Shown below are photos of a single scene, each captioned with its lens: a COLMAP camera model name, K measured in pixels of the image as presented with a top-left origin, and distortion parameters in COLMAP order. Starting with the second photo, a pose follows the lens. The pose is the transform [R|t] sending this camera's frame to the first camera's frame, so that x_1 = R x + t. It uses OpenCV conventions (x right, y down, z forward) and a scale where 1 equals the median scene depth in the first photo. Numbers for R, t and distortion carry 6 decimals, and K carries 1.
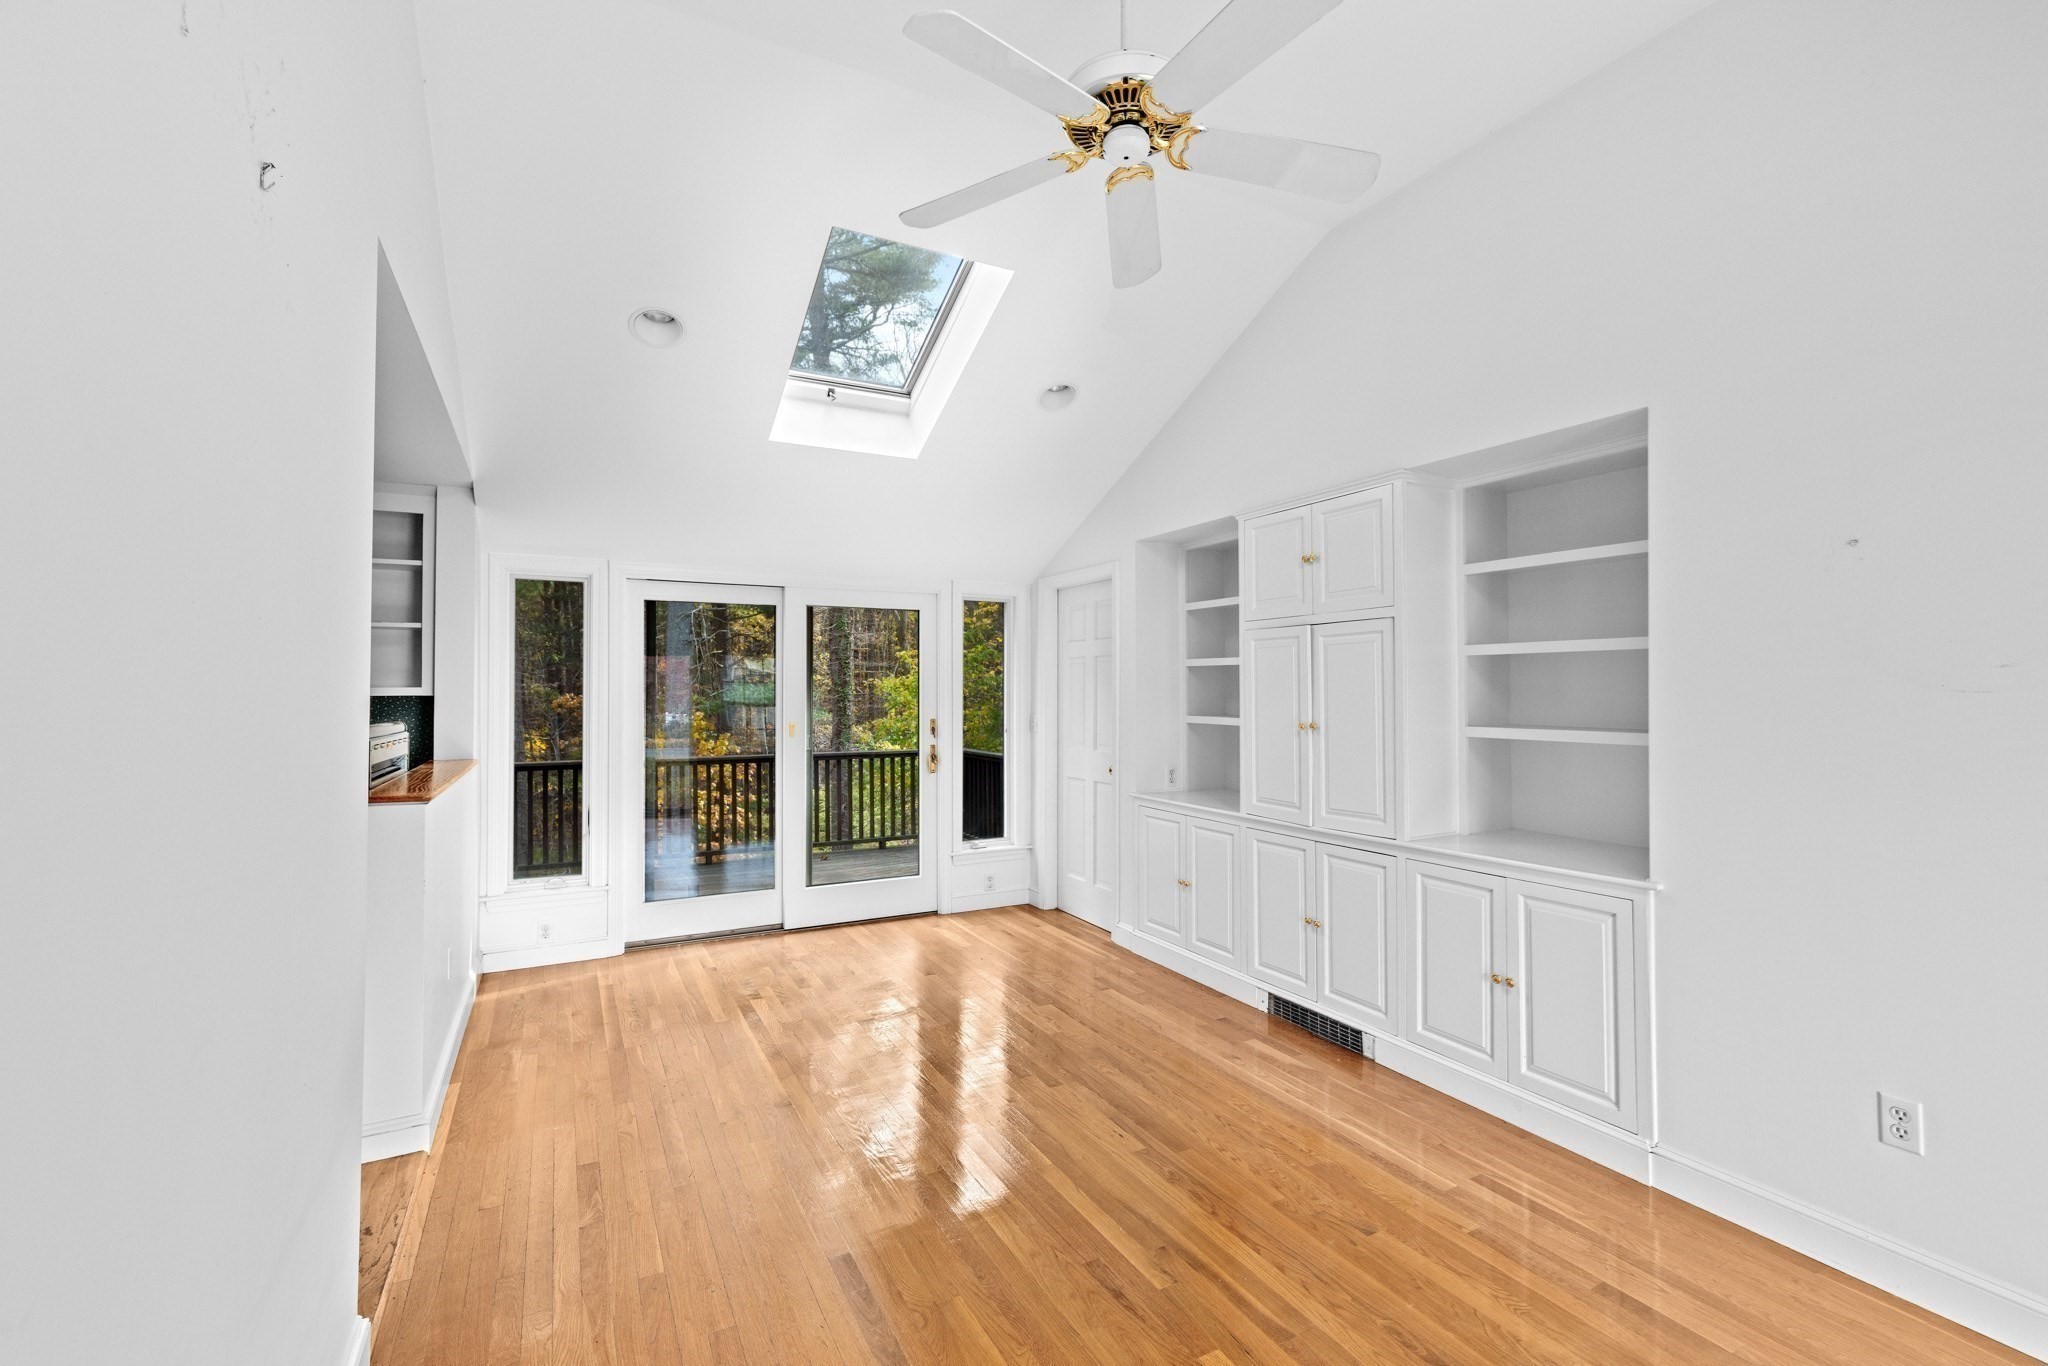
lens RADIAL K [[882.4, 0, 1020.7], [0, 882.4, 674.9], [0, 0, 1]] dist [-0.002378, -0.000118]
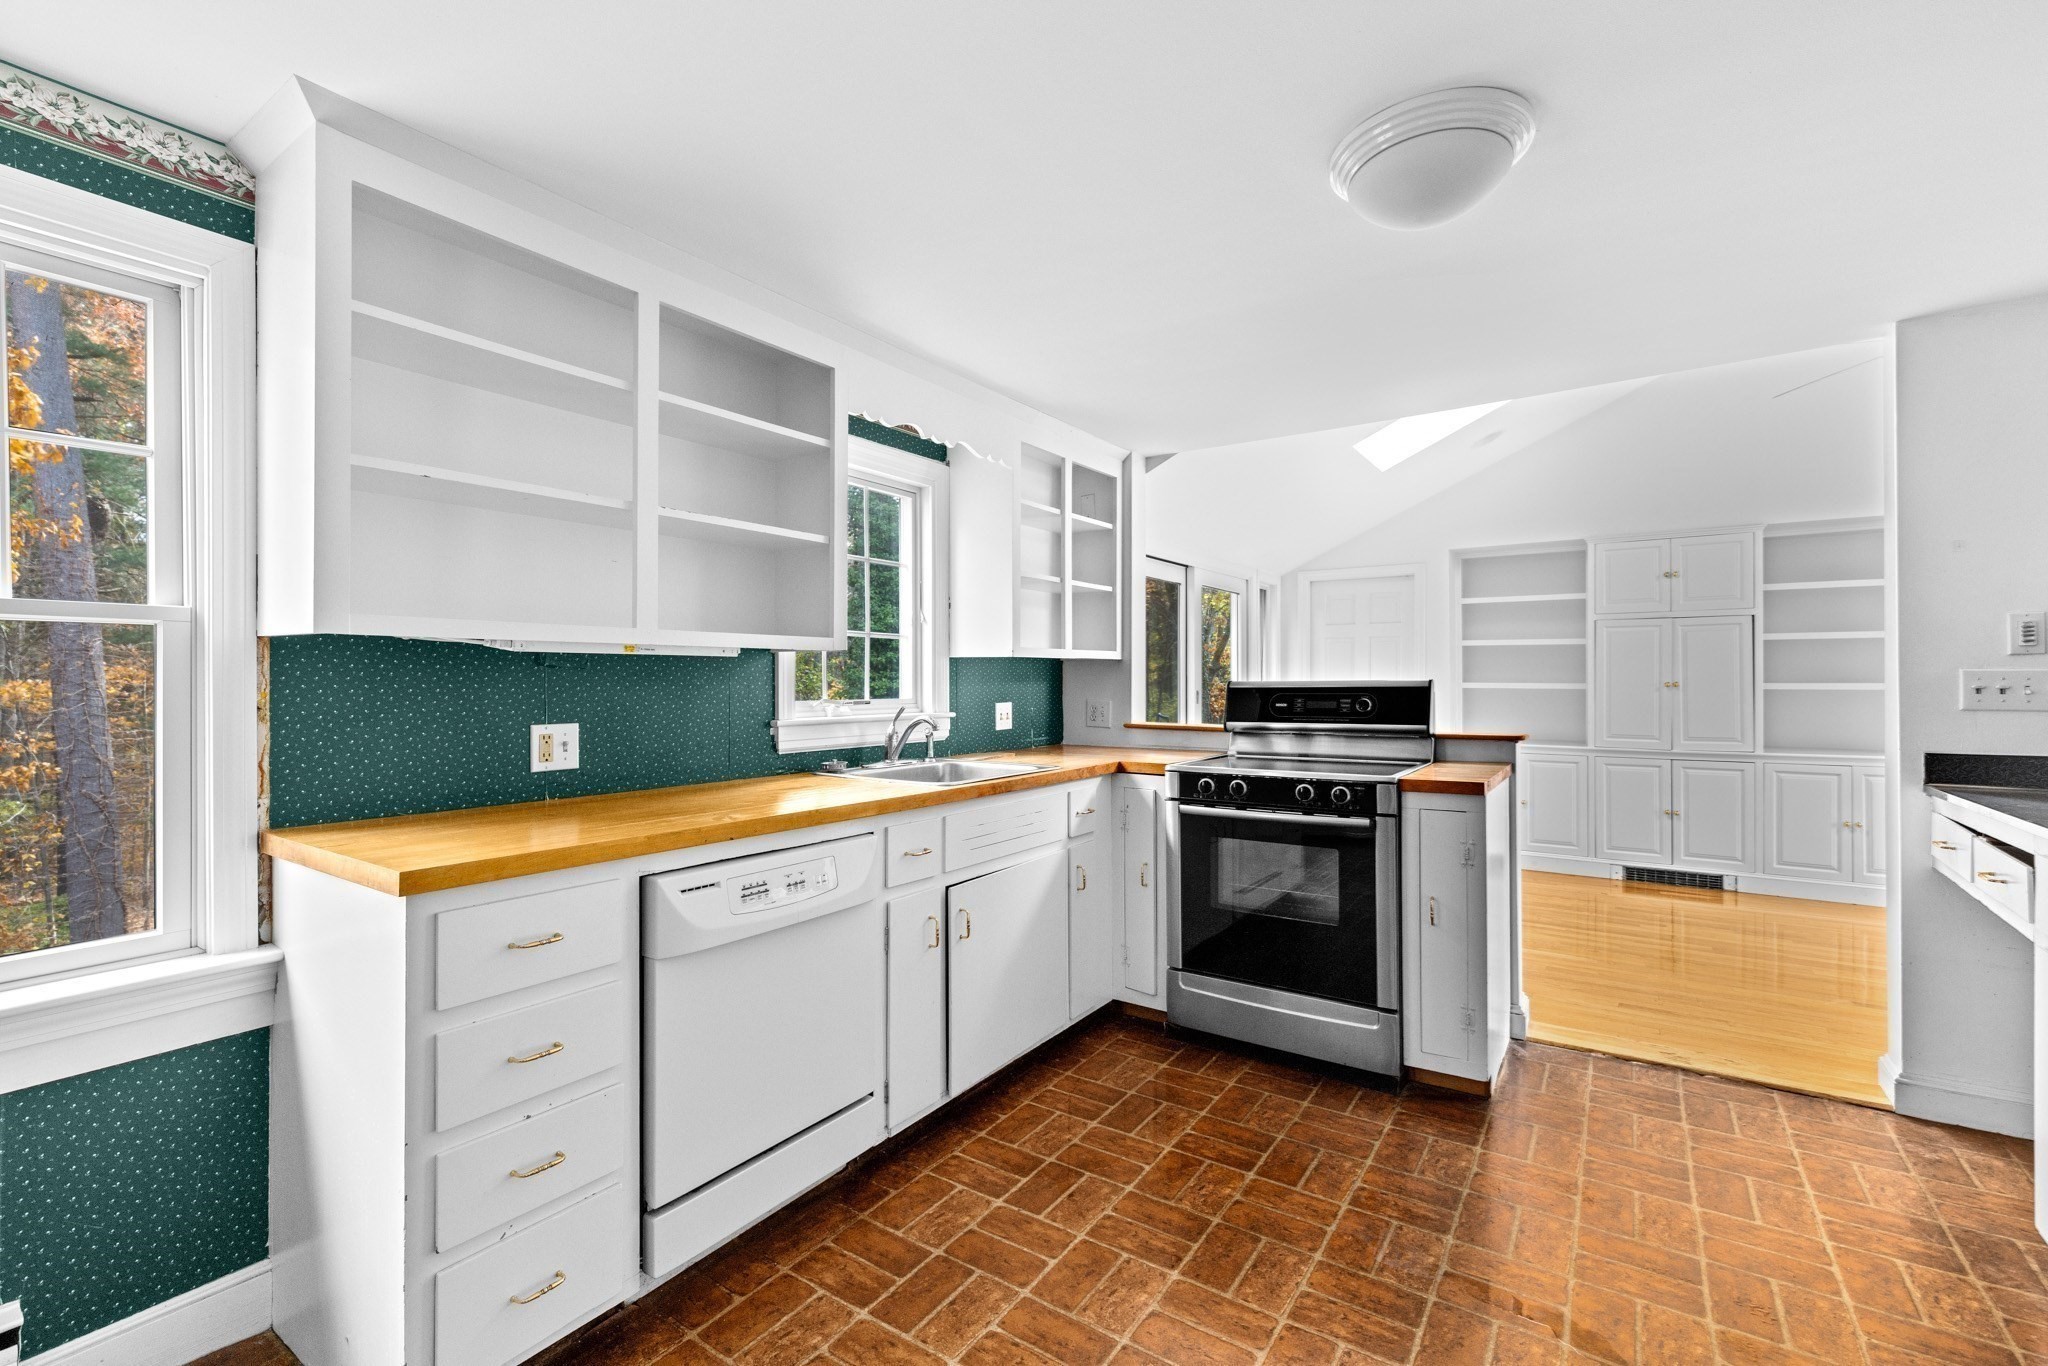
lens RADIAL K [[882.4, 0, 1020.7], [0, 882.4, 674.9], [0, 0, 1]] dist [-0.002378, -0.000118]
pose [[0.881591, 0.004655, 0.471990, -1.423536], [-0.009509, 0.999924, 0.007899, 0.041879], [-0.471917, -0.011452, 0.881568, 0.195670]]
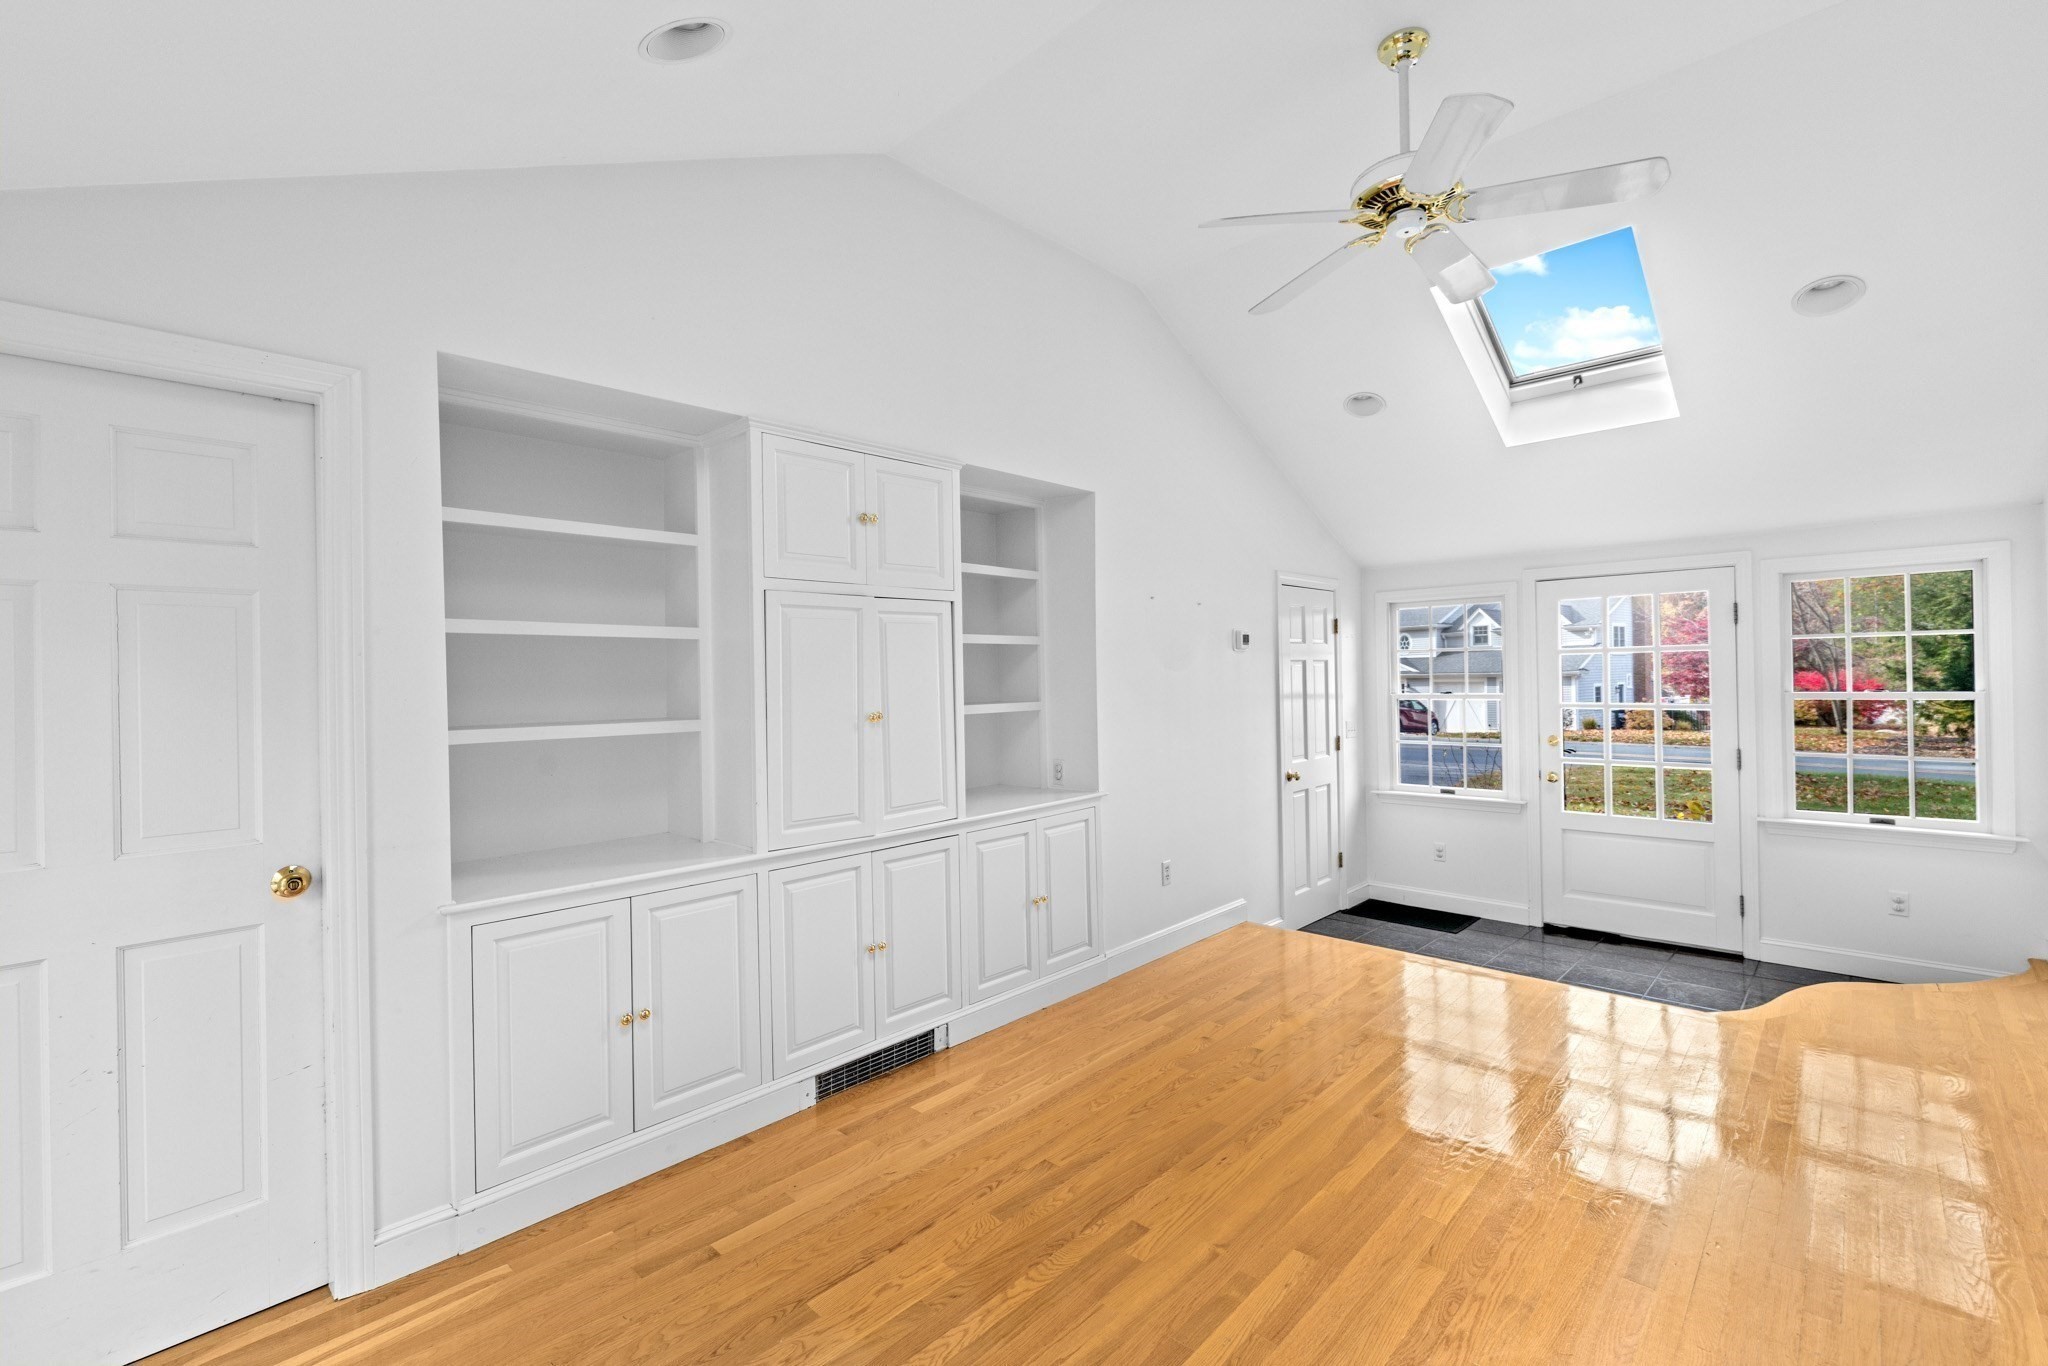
lens RADIAL K [[882.4, 0, 1020.7], [0, 882.4, 674.9], [0, 0, 1]] dist [-0.002378, -0.000118]
pose [[-0.317116, 0.011027, 0.948323, -0.537443], [0.004755, 0.999938, -0.010037, 0.028041], [-0.948375, 0.001326, -0.317149, 1.170172]]
